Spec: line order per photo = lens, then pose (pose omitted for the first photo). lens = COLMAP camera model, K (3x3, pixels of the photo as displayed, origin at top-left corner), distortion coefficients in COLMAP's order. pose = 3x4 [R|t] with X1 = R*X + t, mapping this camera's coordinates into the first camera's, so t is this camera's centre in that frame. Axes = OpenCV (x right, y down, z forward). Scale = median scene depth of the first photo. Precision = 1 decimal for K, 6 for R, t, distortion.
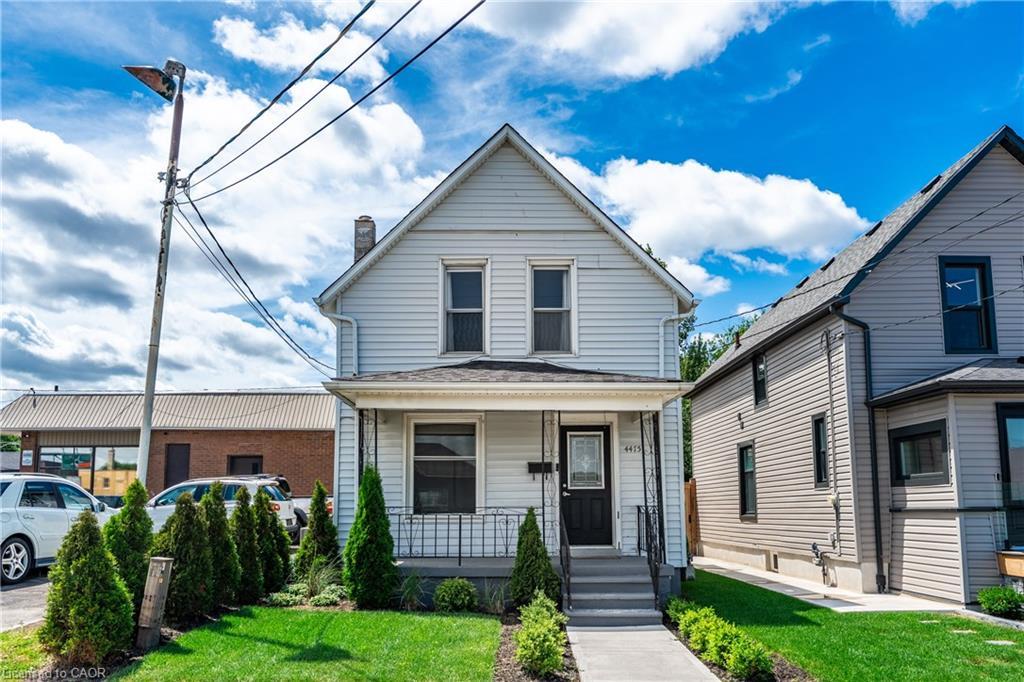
lens RADIAL K [[745.8, 0, 512.0], [0, 745.8, 431.5], [0, 0, 1]] dist [0.000204, 0.000039]
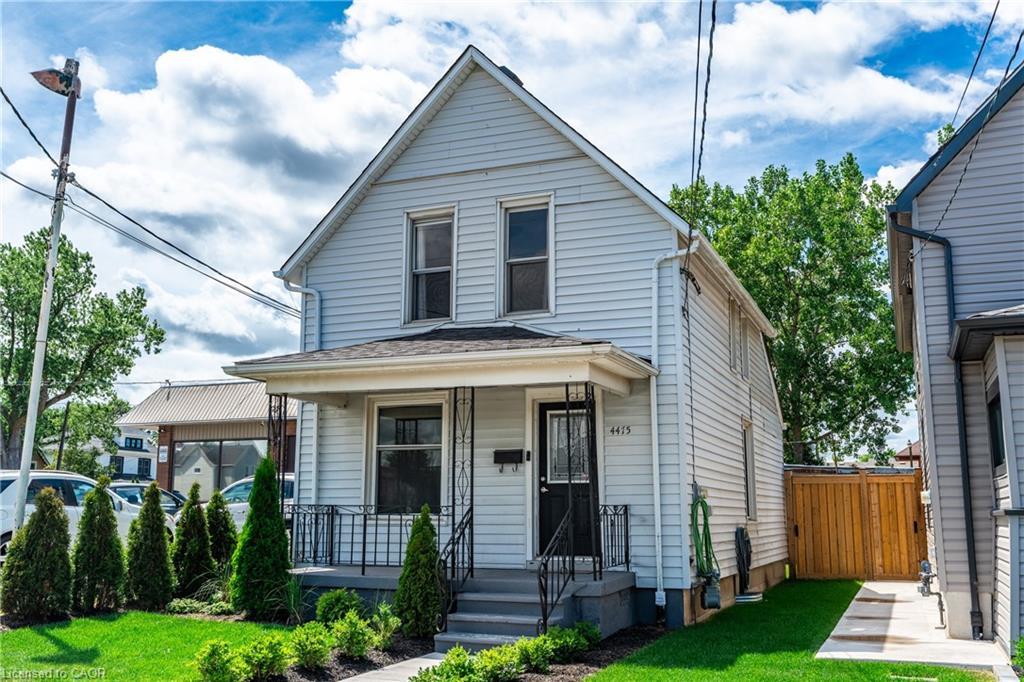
lens RADIAL K [[988.8, 0, 512.3], [0, 988.8, 338.5], [0, 0, 1]] dist [0.012199, 0.000000]
pose [[0.922348, -0.061203, -0.381481, 0.446723], [0.034004, 0.996401, -0.077642, 0.004345], [0.384860, 0.058641, 0.921110, 0.011748]]
